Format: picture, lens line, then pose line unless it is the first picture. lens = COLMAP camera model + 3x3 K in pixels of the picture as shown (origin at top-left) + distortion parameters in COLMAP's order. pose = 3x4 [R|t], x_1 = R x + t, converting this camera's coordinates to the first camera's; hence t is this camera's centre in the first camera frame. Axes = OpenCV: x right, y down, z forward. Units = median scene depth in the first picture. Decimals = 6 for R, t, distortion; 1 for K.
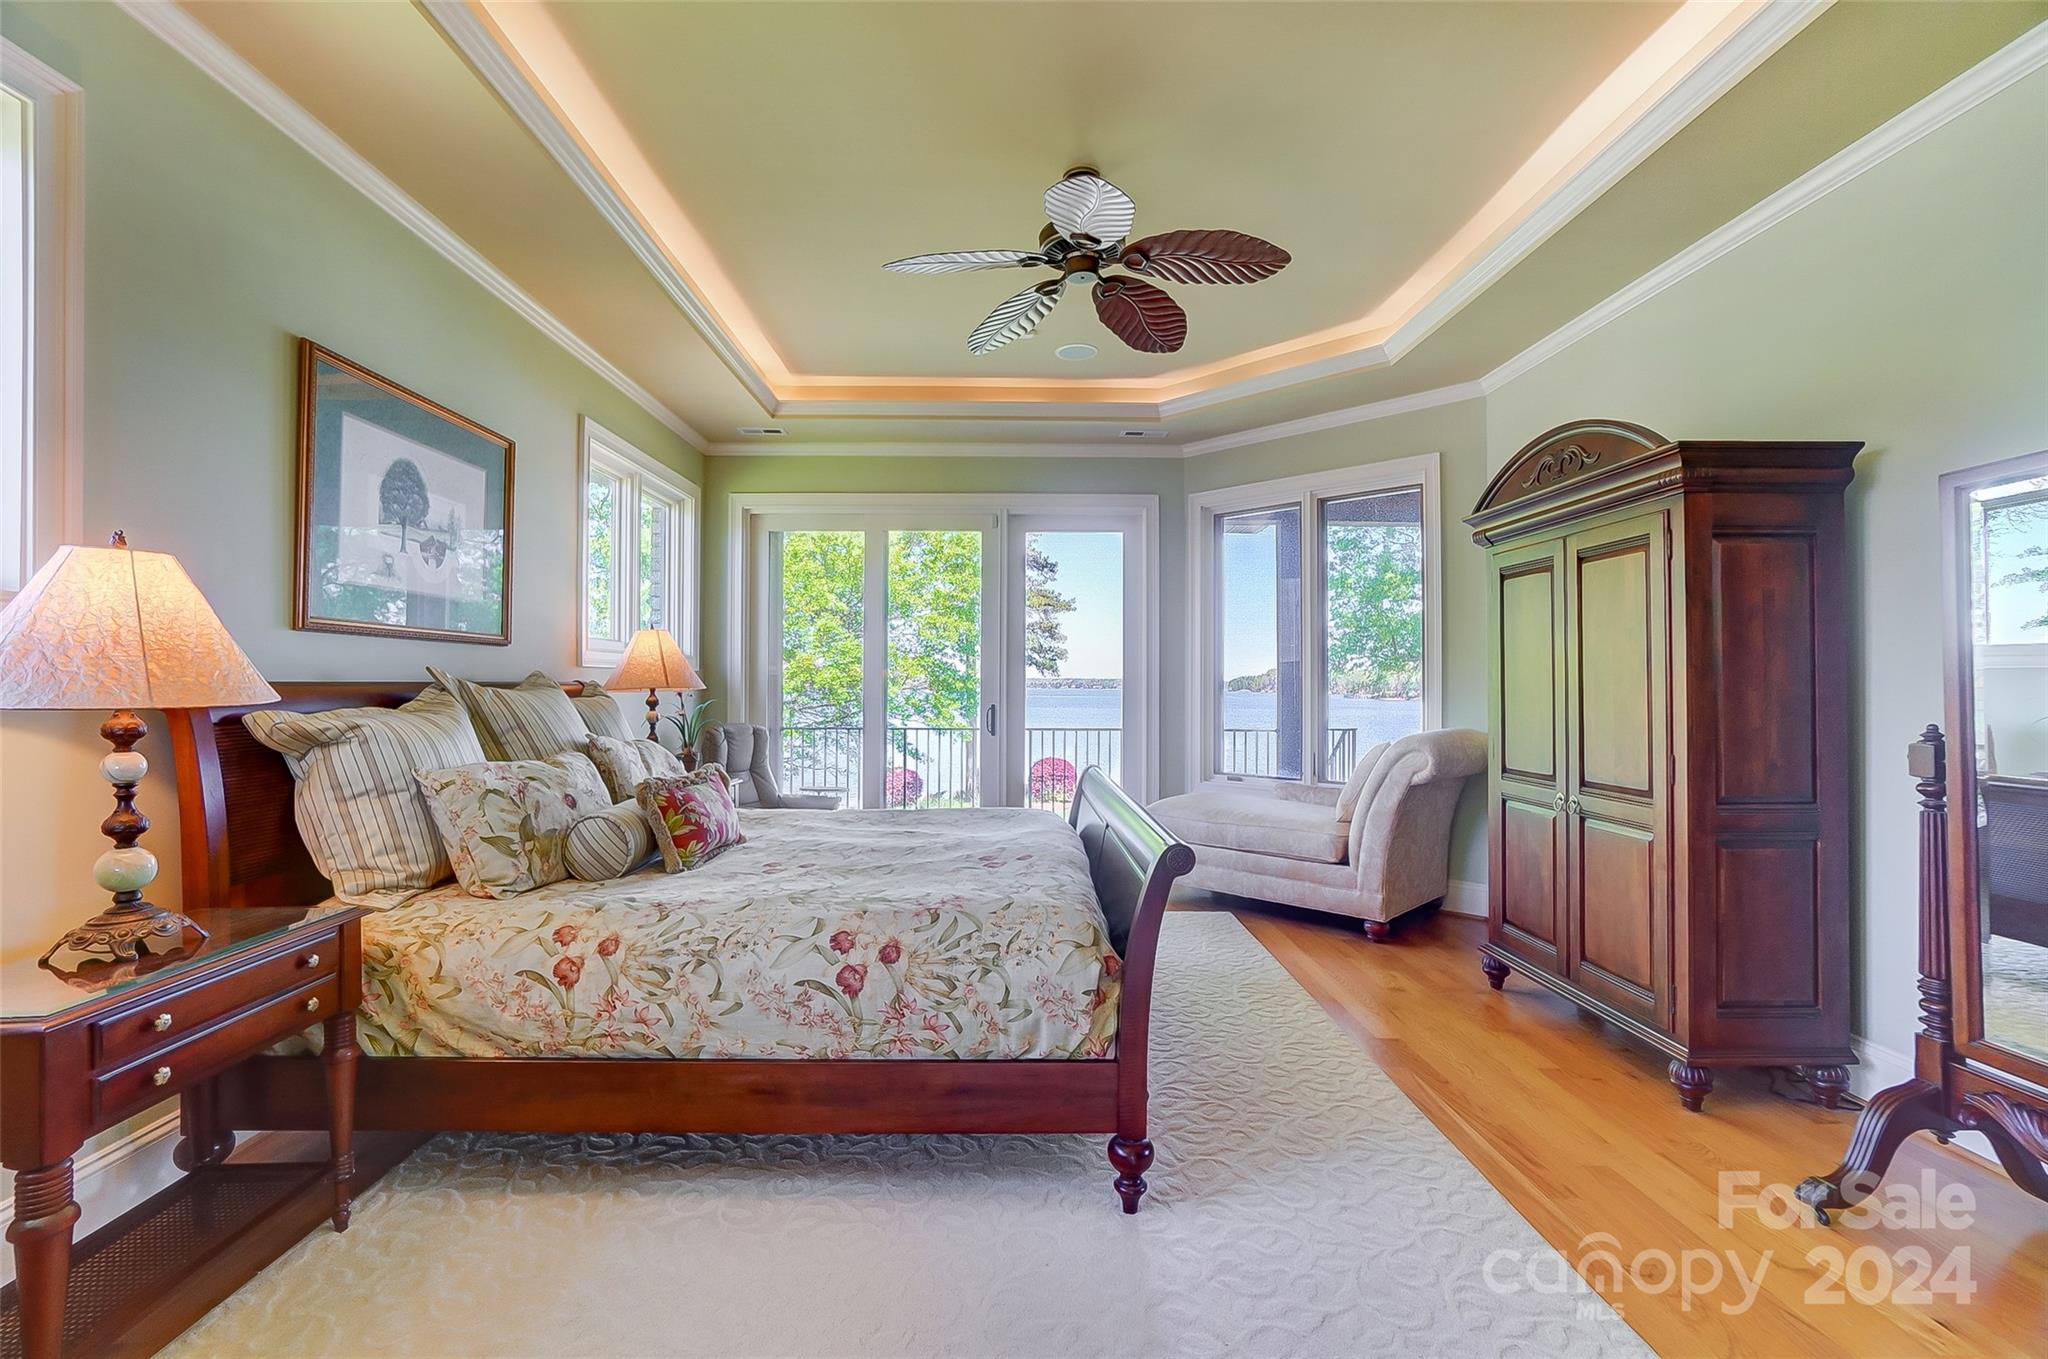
lens RADIAL K [[910.2, 0, 1019.2], [0, 910.2, 672.2], [0, 0, 1]] dist [-0.026040, 0.002449]
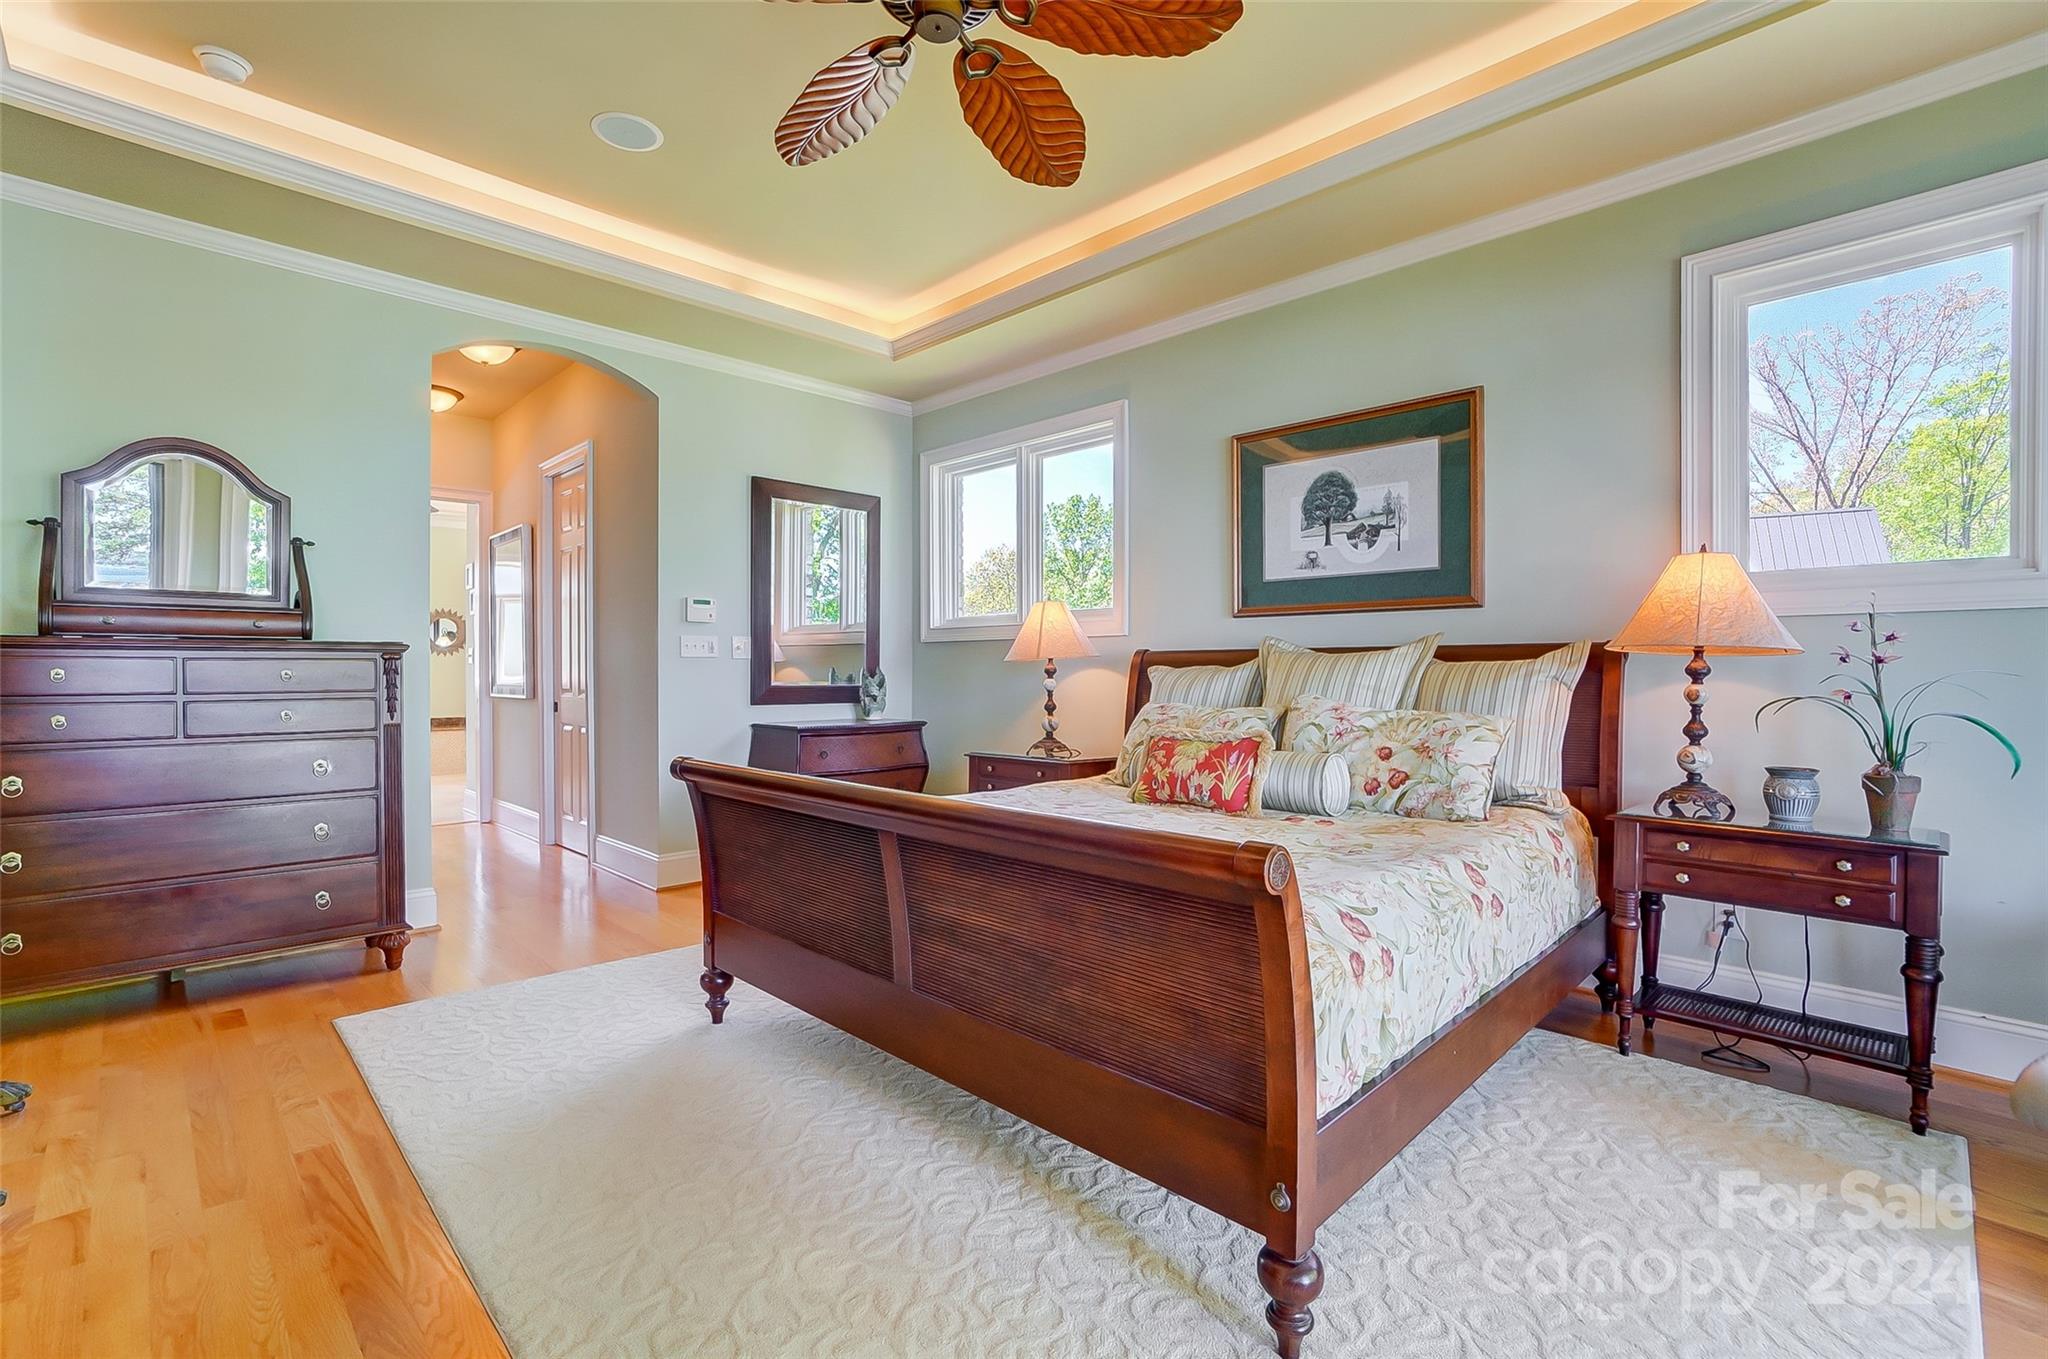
lens RADIAL K [[910.2, 0, 1019.0], [0, 910.2, 675.6], [0, 0, 1]] dist [-0.026040, 0.002449]
pose [[-0.719398, 0.008291, -0.694549, 0.500575], [0.011160, 0.999938, 0.000378, 0.043016], [0.694509, -0.007479, -0.719445, 1.556874]]
